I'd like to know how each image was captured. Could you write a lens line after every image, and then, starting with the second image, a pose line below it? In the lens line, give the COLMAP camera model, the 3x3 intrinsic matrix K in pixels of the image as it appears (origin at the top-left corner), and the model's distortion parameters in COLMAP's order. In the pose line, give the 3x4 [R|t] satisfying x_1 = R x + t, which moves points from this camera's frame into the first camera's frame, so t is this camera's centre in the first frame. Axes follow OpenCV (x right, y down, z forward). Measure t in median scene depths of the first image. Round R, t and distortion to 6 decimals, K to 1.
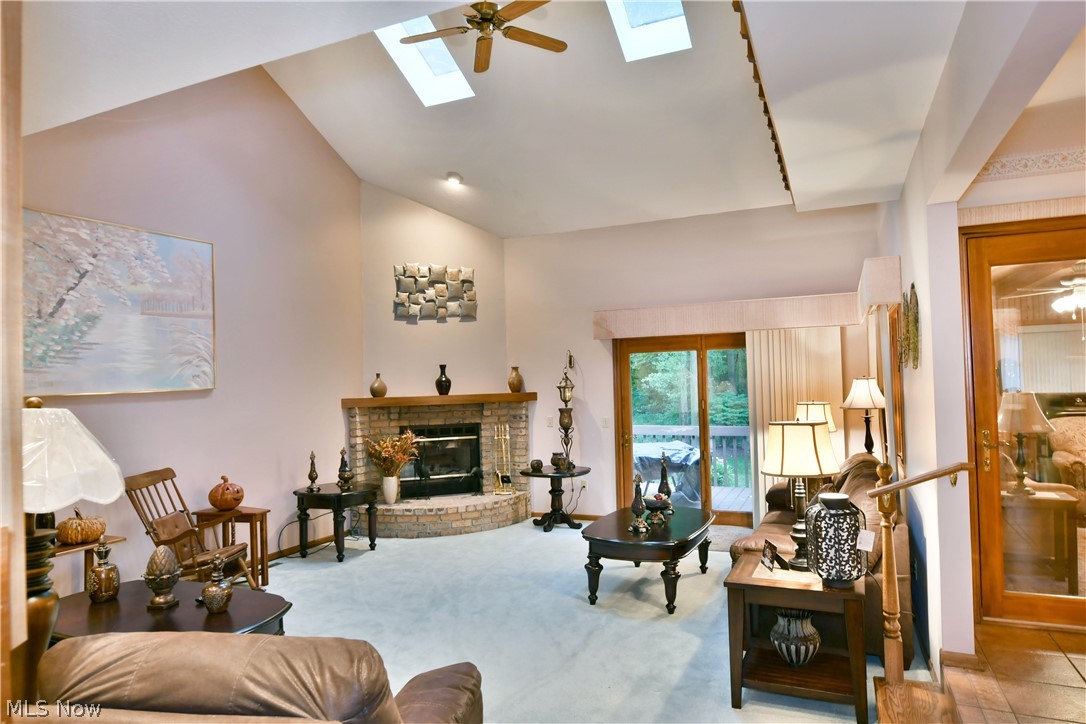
lens RADIAL K [[675.6, 0, 543.0], [0, 675.6, 362.0], [0, 0, 1]] dist [-0.004766, -0.001804]
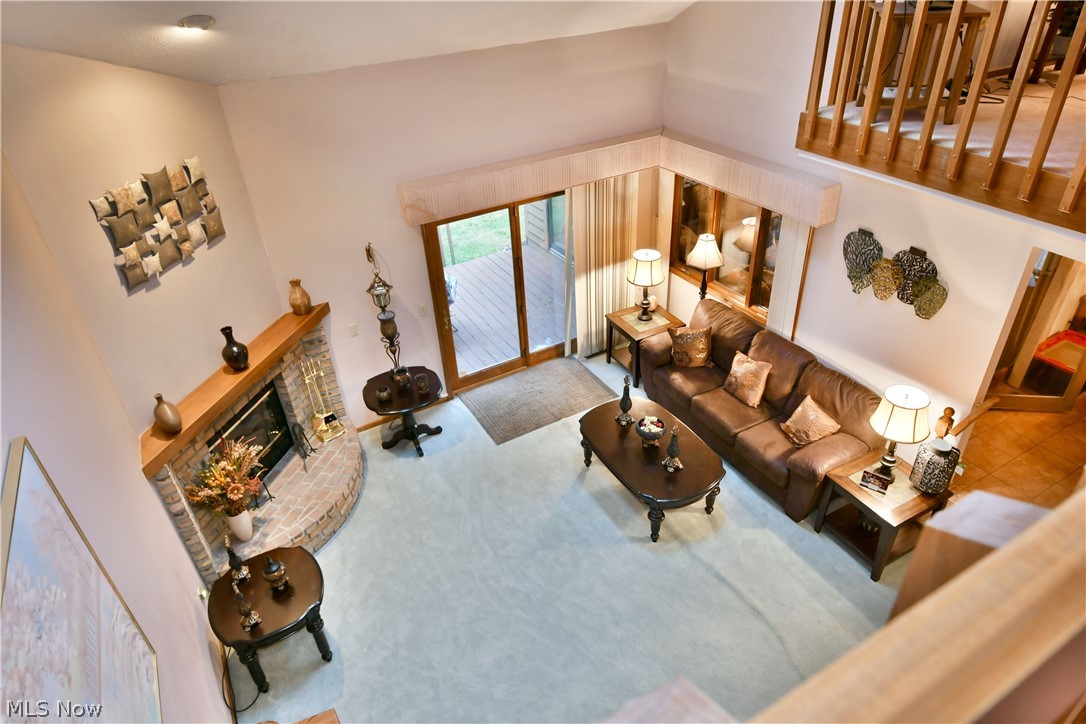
lens RADIAL K [[675.6, 0, 543.0], [0, 675.6, 362.0], [0, 0, 1]] dist [-0.004766, -0.001804]
pose [[0.597671, -0.444058, 0.667534, -0.411584], [0.014309, 0.838380, 0.544898, -0.316033], [-0.801614, -0.316118, 0.507429, 0.419373]]
